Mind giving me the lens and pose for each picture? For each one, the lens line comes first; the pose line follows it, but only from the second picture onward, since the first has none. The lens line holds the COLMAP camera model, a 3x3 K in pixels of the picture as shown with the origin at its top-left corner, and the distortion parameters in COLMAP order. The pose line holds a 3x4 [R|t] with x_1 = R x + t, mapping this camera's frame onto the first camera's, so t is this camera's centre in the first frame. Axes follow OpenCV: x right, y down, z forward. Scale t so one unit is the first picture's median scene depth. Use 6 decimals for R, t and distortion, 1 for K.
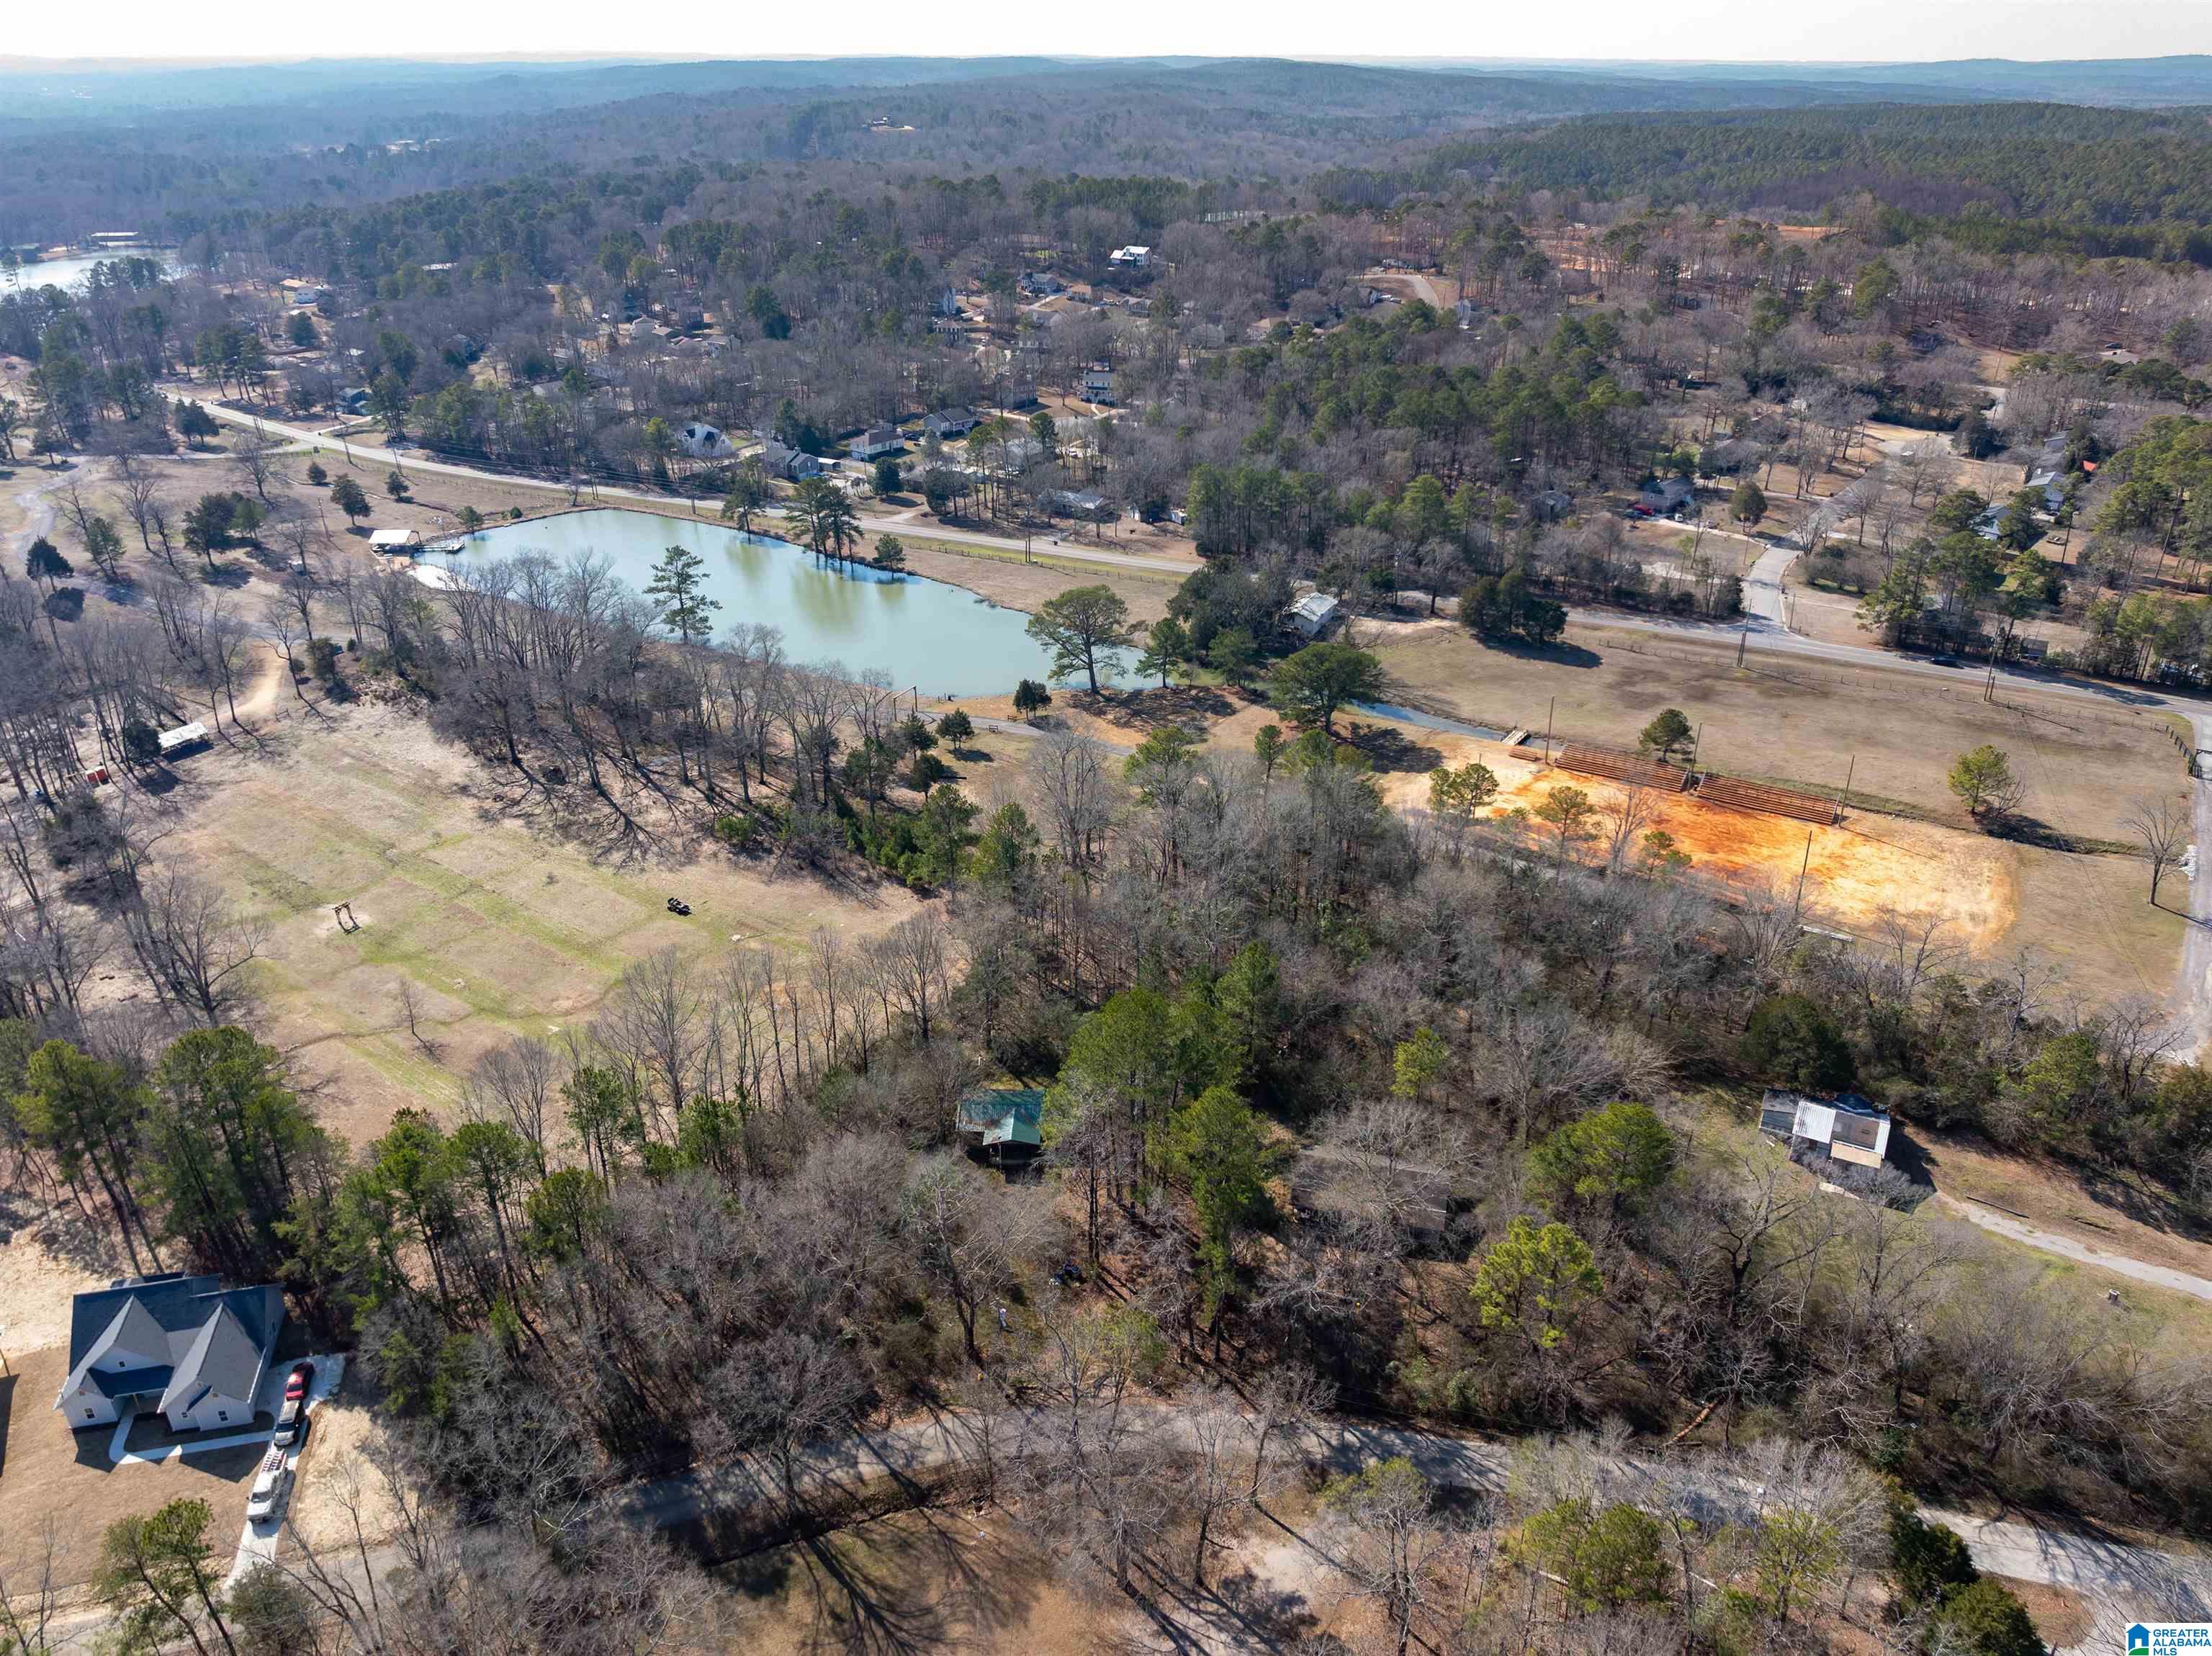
lens RADIAL K [[1559.7, 0, 1106.0], [0, 1559.7, 828.0], [0, 0, 1]] dist [-0.051902, 0.026944]
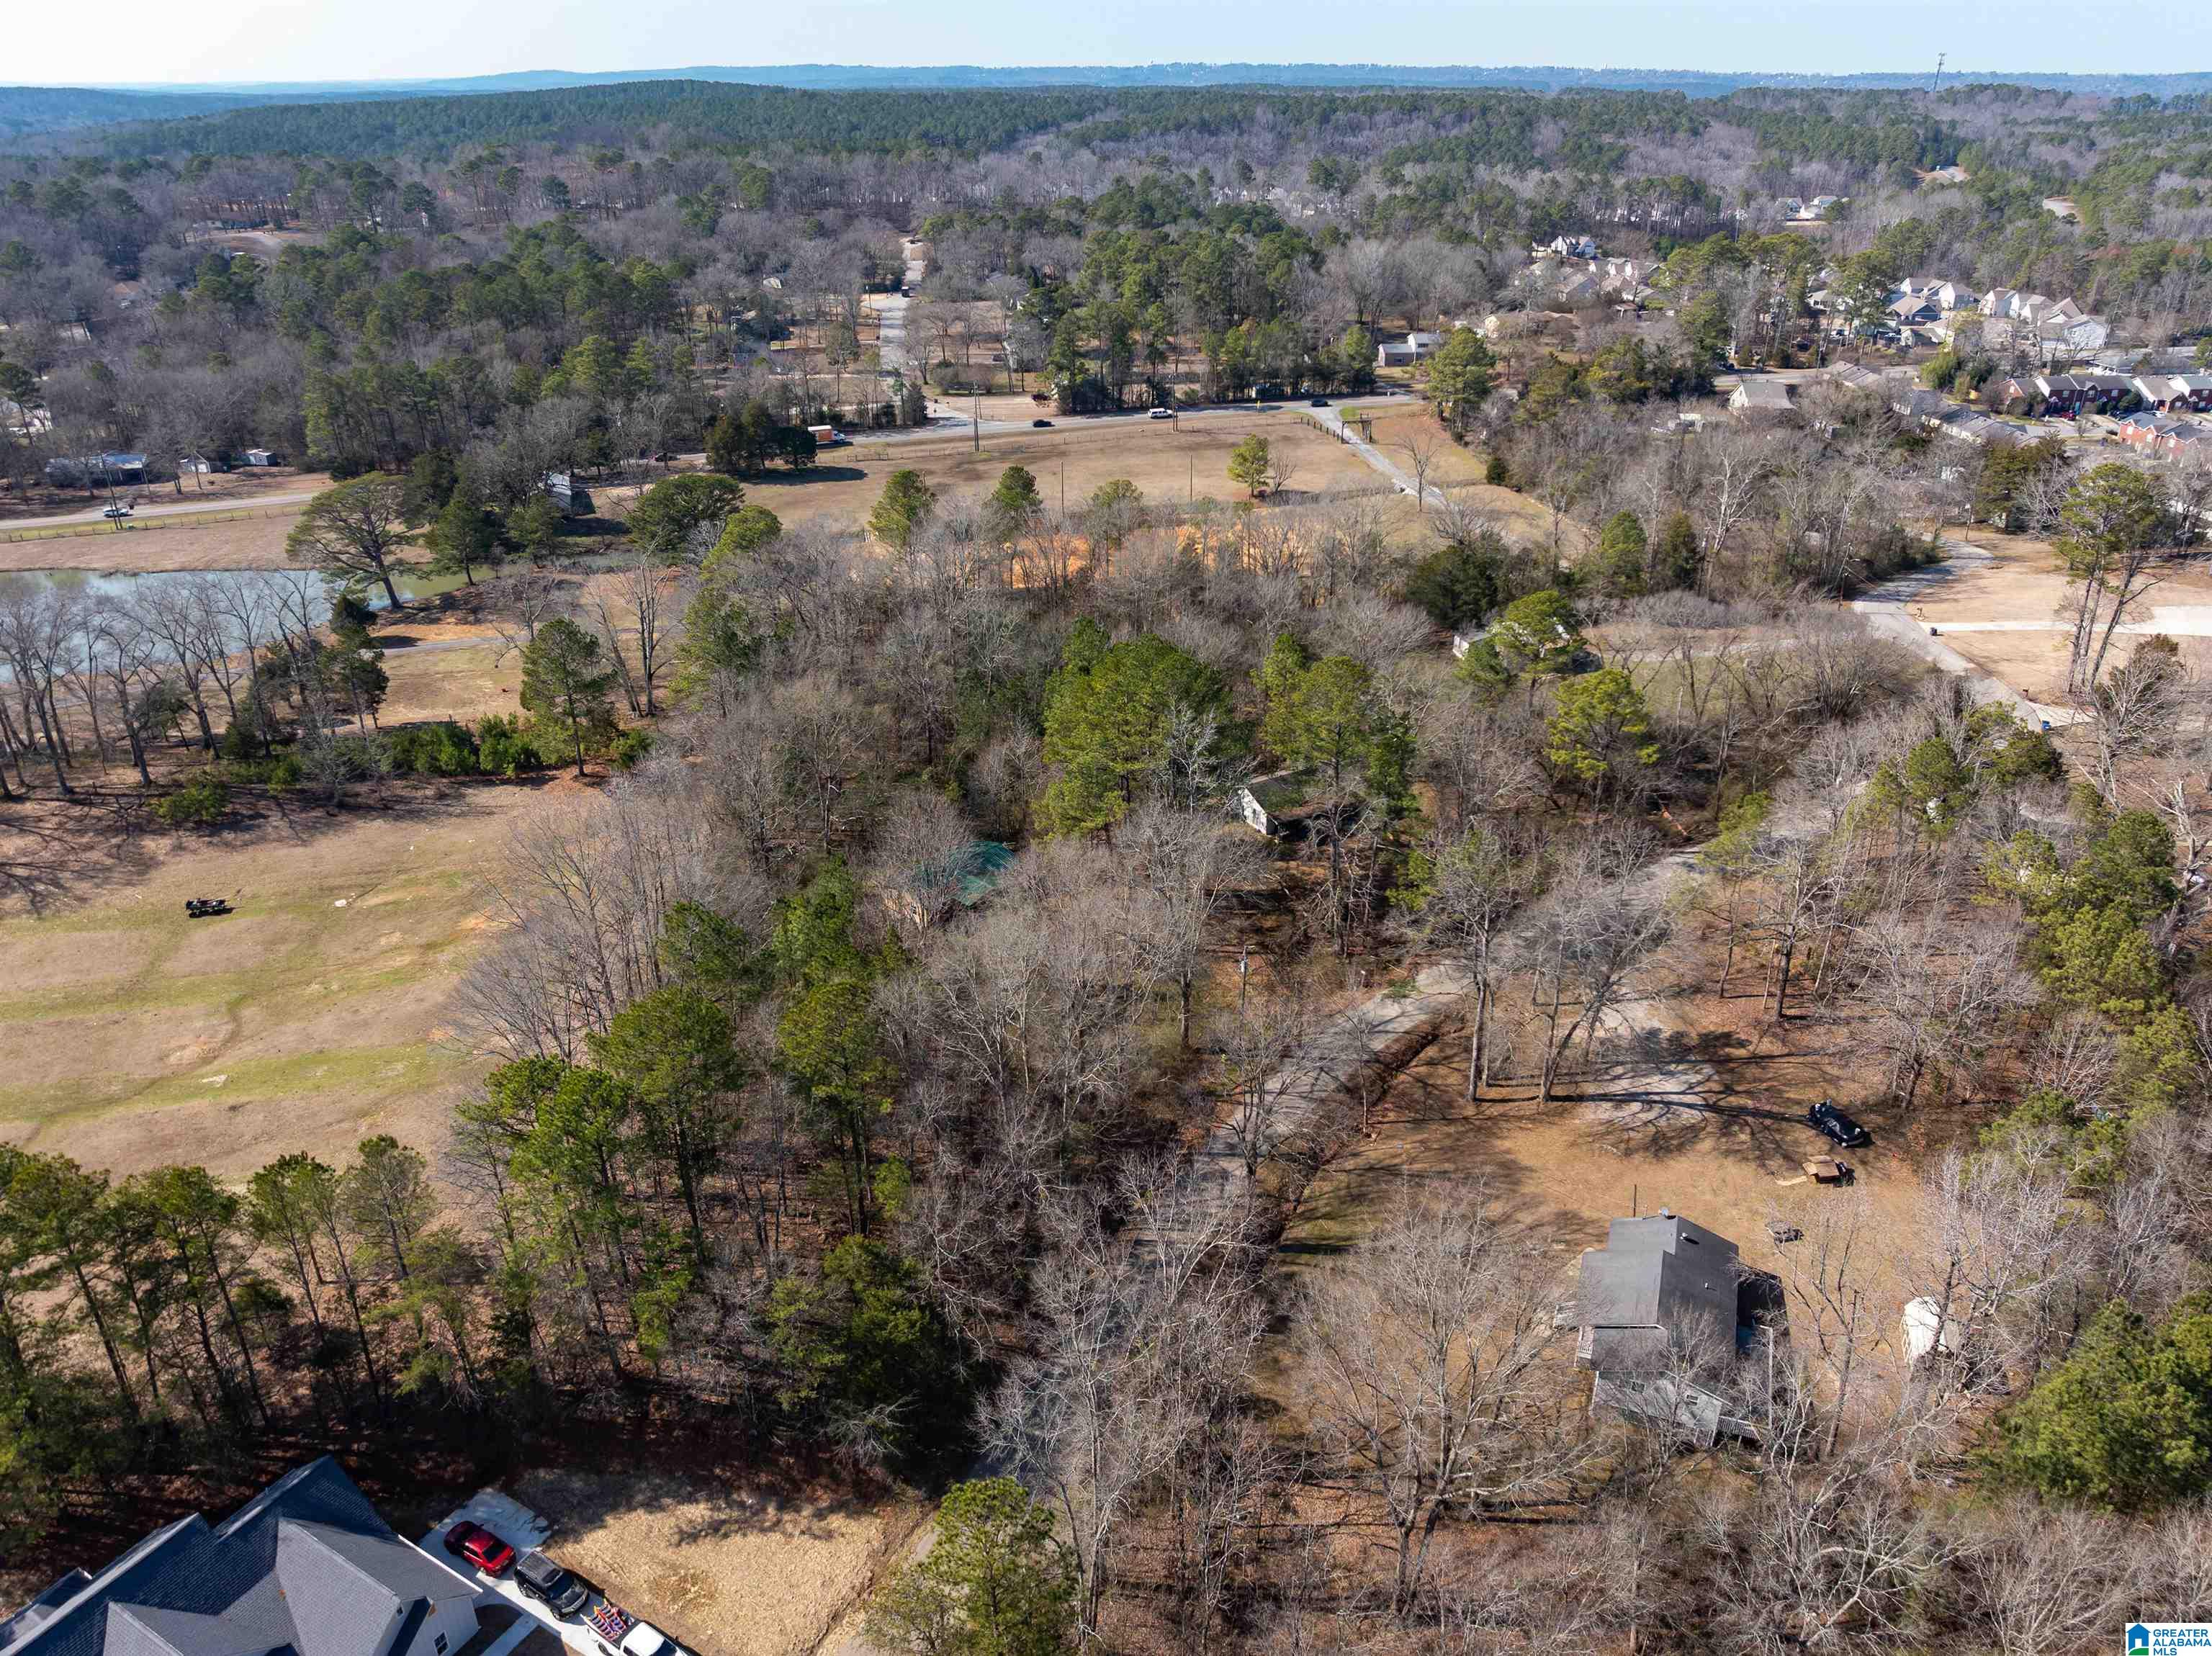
lens RADIAL K [[1559.7, 0, 1106.0], [0, 1559.7, 828.0], [0, 0, 1]] dist [-0.051902, 0.026944]
pose [[0.692383, -0.315303, 0.648992, -0.652315], [0.322421, 0.939870, 0.112644, 0.104065], [-0.645485, 0.131256, 0.752410, 0.347328]]
